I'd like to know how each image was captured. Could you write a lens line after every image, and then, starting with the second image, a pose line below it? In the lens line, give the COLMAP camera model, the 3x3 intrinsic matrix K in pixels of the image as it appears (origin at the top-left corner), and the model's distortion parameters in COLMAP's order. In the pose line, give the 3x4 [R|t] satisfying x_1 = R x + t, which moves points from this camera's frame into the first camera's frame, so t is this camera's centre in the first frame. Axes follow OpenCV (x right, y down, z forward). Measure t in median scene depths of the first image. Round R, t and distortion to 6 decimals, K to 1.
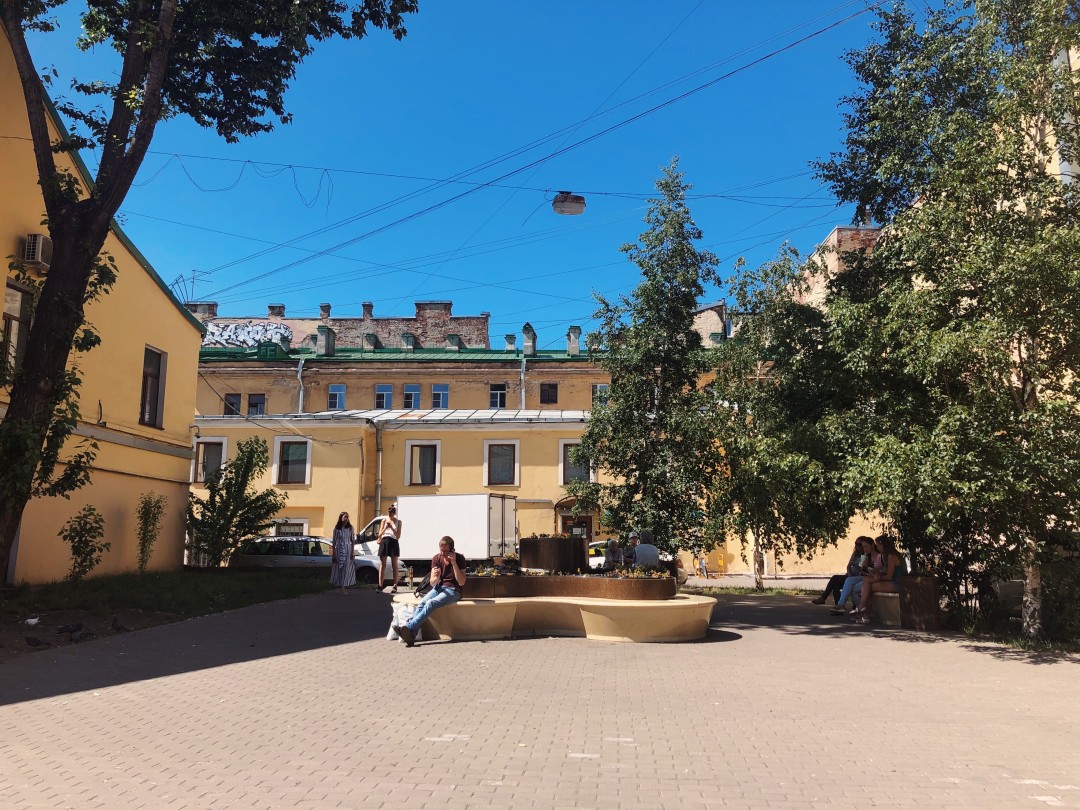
lens RADIAL K [[925.2, 0, 540.6], [0, 925.2, 413.3], [0, 0, 1]] dist [0.039130, -0.007344]
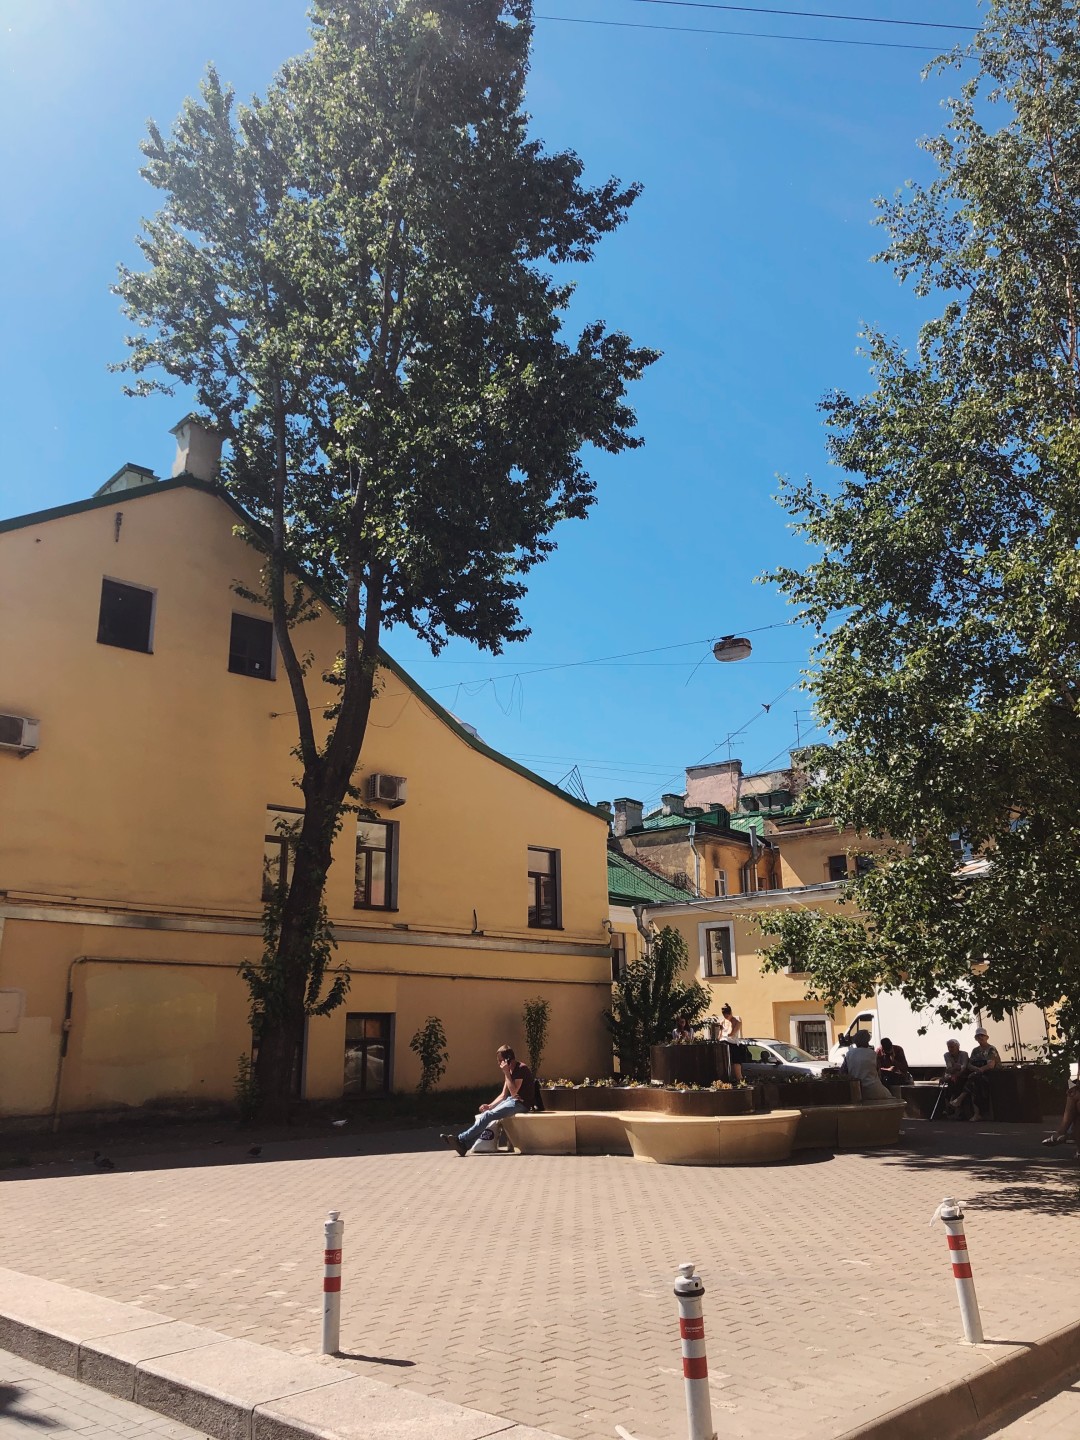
lens RADIAL K [[1233.6, 0, 545.9], [0, 1233.6, 712.4], [0, 0, 1]] dist [0.039130, -0.007344]
pose [[0.744231, -0.192932, -0.639451, 0.596227], [0.116693, 0.980207, -0.159928, -0.001294], [0.657650, 0.044404, 0.752014, 0.003359]]
